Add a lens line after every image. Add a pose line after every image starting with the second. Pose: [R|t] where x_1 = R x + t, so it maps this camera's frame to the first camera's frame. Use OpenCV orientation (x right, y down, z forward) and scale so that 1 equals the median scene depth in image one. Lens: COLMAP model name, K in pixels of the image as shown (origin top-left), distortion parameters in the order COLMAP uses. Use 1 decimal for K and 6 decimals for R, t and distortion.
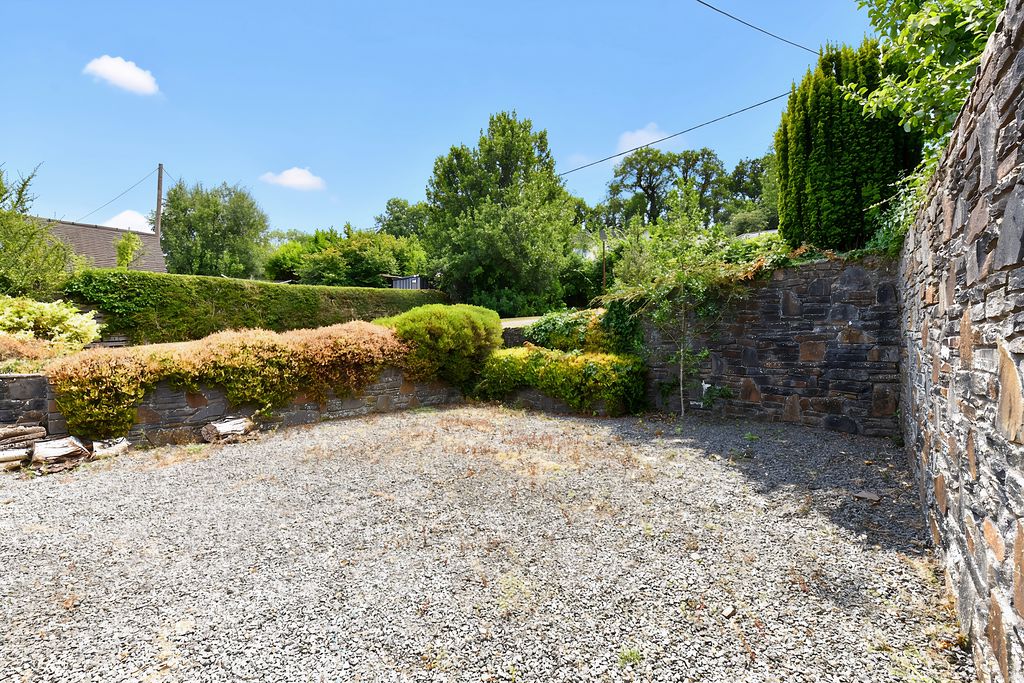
lens RADIAL K [[410.6, 0, 511.1], [0, 410.6, 336.3], [0, 0, 1]] dist [-0.014702, 0.000063]
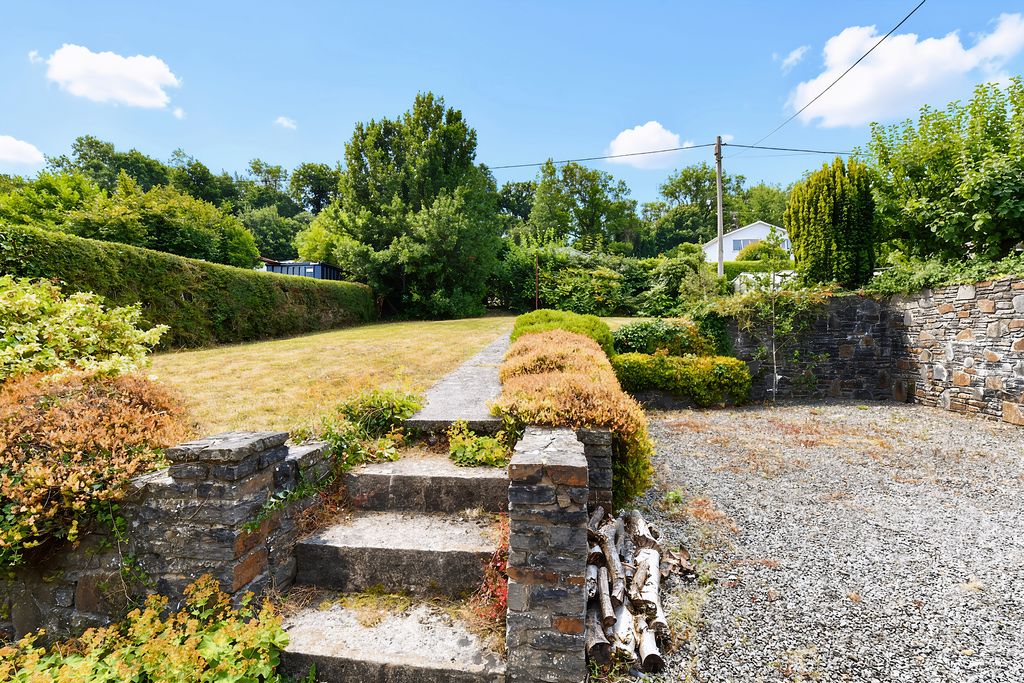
lens RADIAL K [[410.6, 0, 511.1], [0, 410.6, 336.3], [0, 0, 1]] dist [-0.014702, 0.000063]
pose [[0.827104, -0.008956, 0.561978, -1.189661], [0.003497, 0.999936, 0.010789, -0.040382], [-0.562038, -0.006958, 0.827082, 0.400101]]
